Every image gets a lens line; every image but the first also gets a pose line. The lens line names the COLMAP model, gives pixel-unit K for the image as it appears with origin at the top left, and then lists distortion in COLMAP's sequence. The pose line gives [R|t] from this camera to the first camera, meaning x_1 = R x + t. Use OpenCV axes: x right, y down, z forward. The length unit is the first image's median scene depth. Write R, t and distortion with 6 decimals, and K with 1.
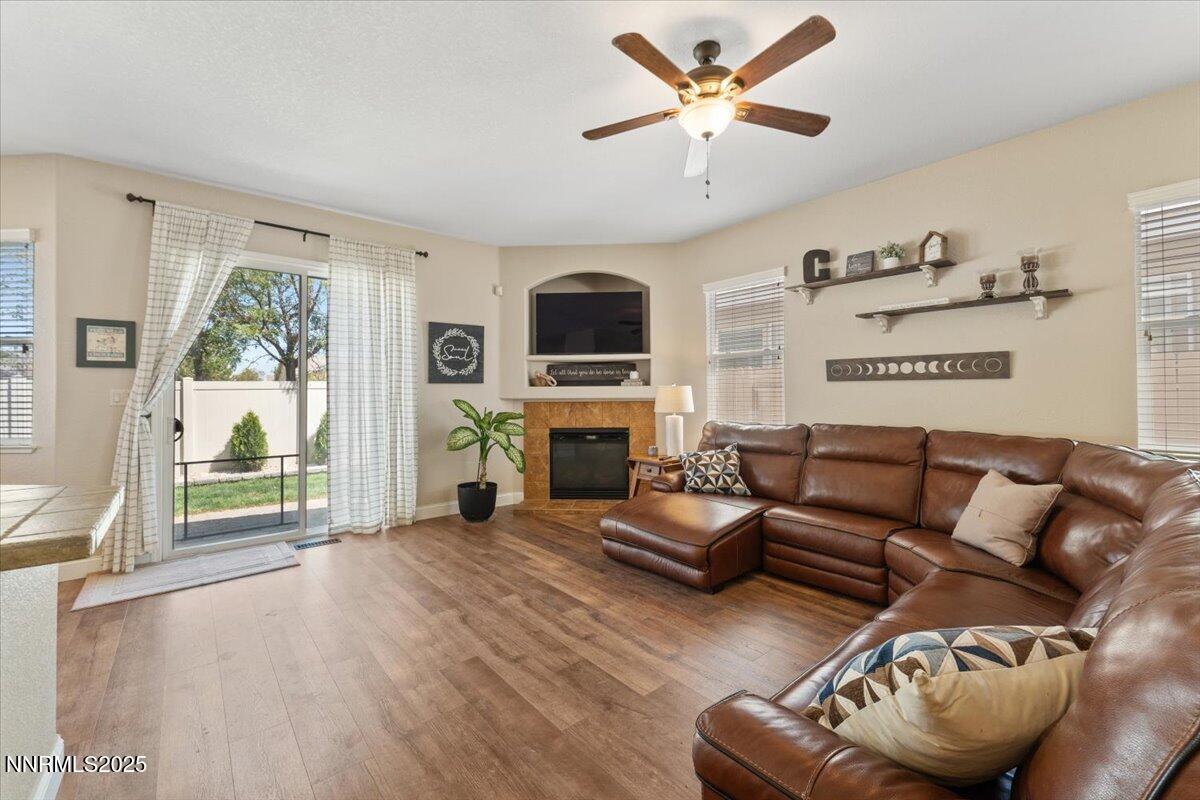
lens RADIAL K [[489.4, 0, 611.8], [0, 489.4, 388.4], [0, 0, 1]] dist [0.000515, 0.000202]
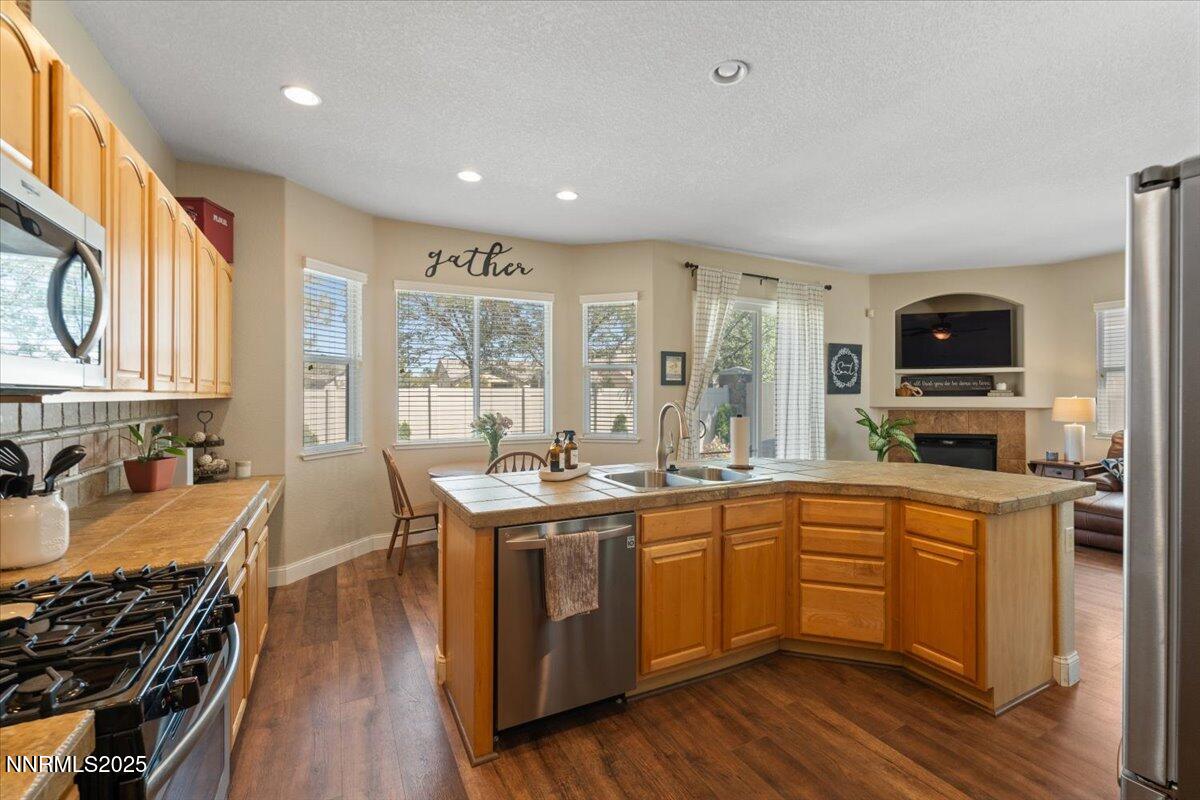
lens RADIAL K [[523.3, 0, 612.6], [0, 523.3, 393.5], [0, 0, 1]] dist [0.000442, 0.000010]
pose [[0.975937, 0.003909, -0.218018, -0.769422], [-0.002398, 0.999971, 0.007195, -0.025484], [0.218040, -0.006499, 0.975918, -0.469408]]
